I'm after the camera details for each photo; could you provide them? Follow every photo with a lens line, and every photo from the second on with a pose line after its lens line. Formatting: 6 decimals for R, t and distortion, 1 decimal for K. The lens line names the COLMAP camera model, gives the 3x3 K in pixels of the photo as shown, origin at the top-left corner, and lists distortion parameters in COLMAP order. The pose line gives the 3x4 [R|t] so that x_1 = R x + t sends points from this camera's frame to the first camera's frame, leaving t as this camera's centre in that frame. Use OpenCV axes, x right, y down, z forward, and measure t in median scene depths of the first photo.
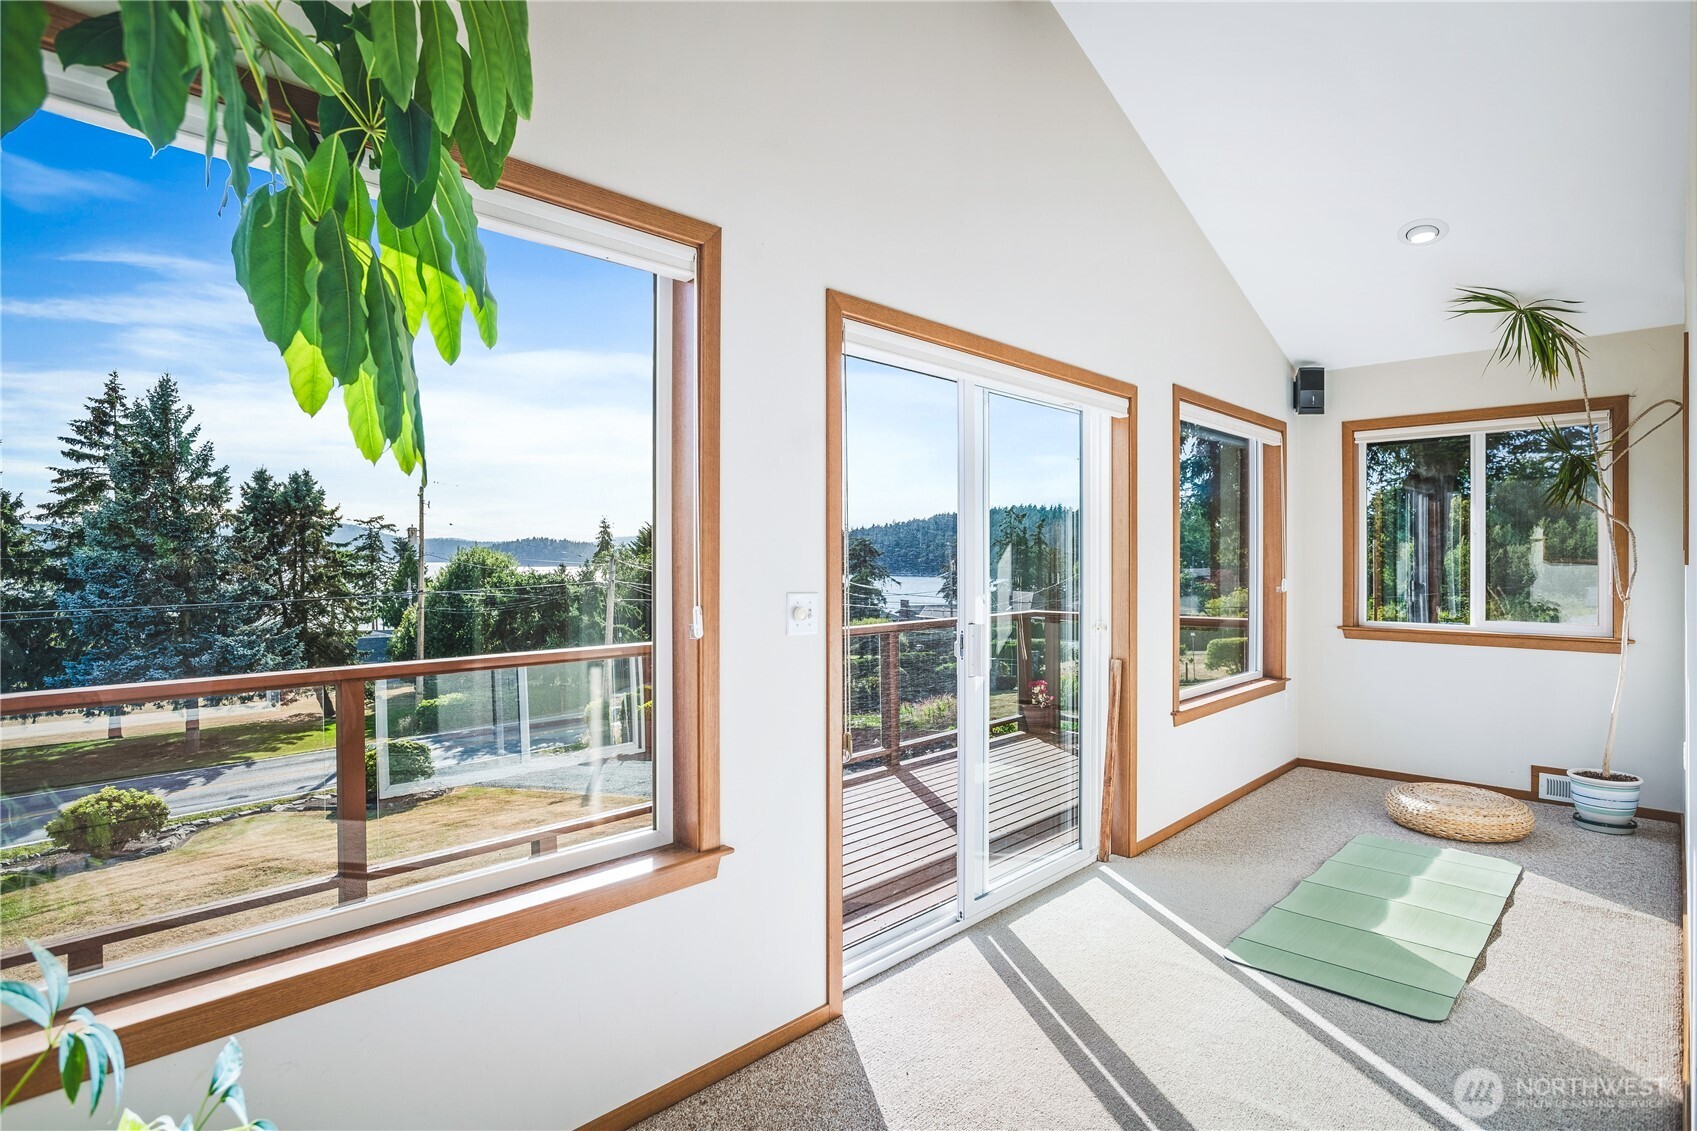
lens RADIAL K [[909.0, 0, 848.5], [0, 909.0, 565.5], [0, 0, 1]] dist [-0.000670, -0.000321]
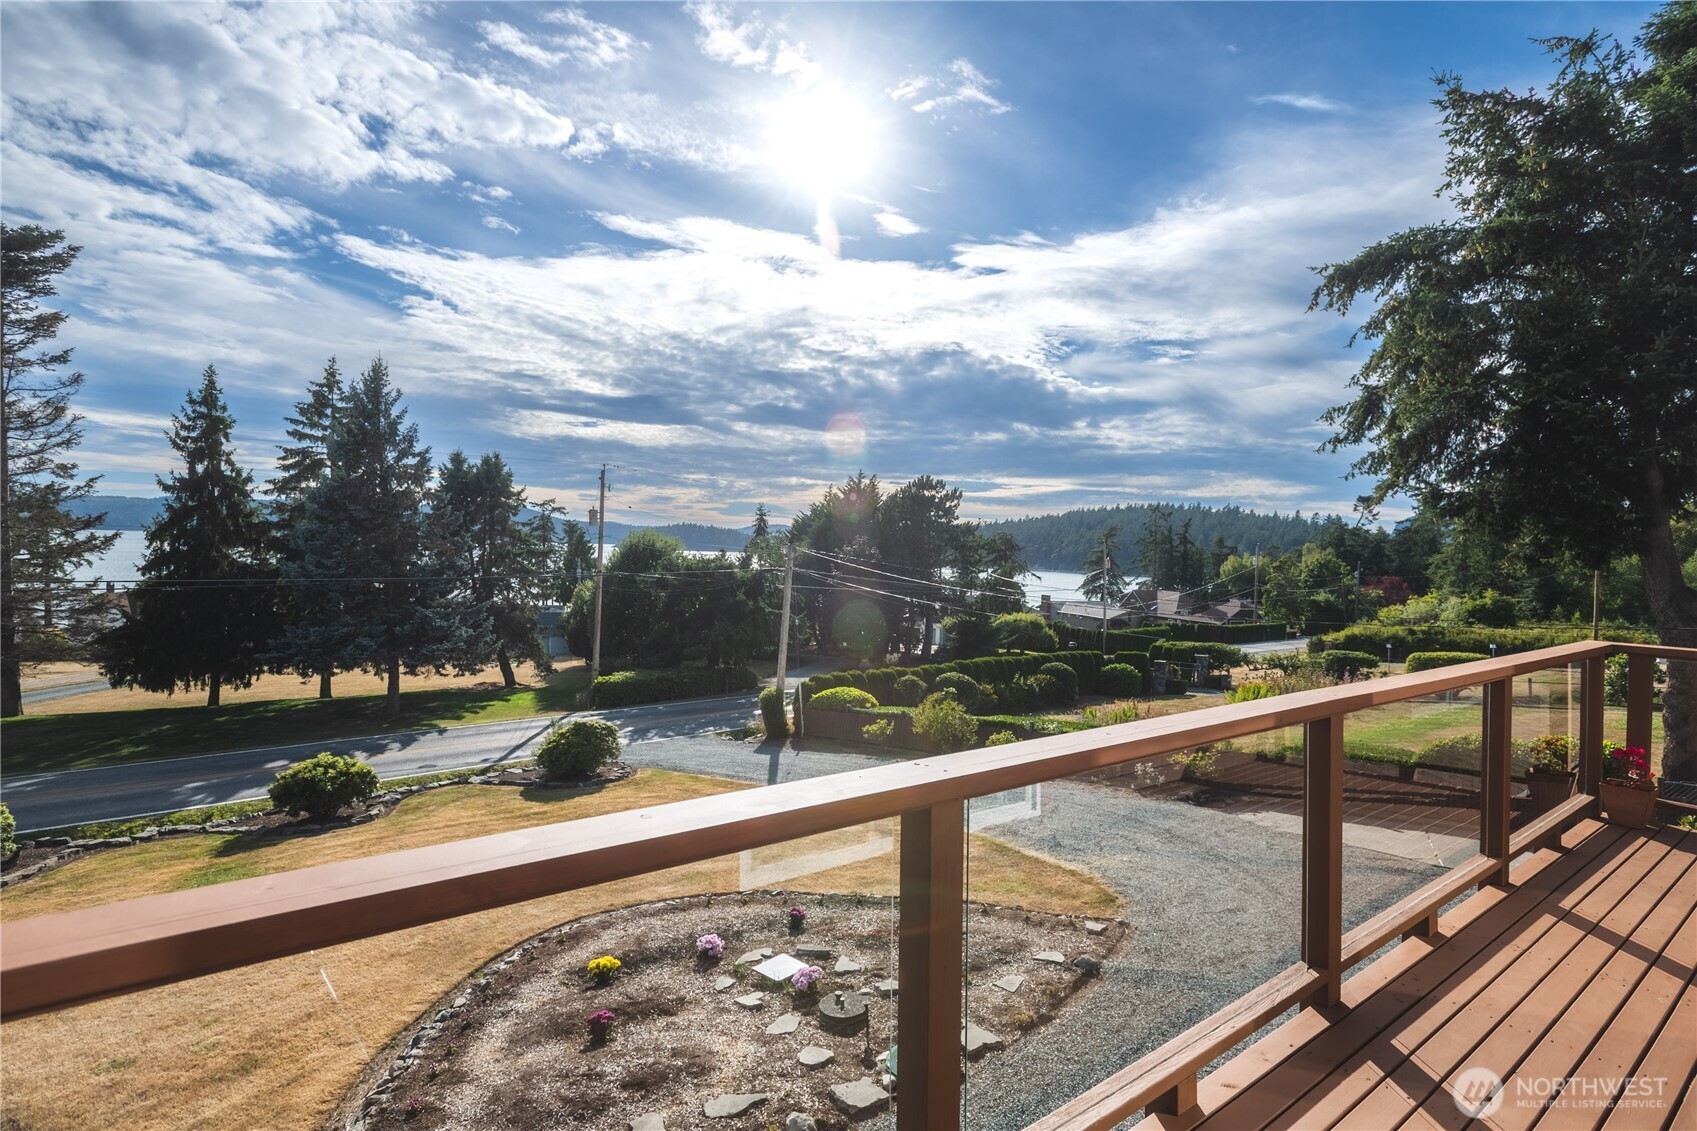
lens RADIAL K [[851.2, 0, 848.5], [0, 851.2, 565.5], [0, 0, 1]] dist [0.002121, 0.000485]
pose [[0.991760, 0.032742, -0.123858, -0.070493], [-0.031444, 0.999428, 0.012420, 0.000684], [0.124194, -0.008424, 0.992222, 0.073460]]
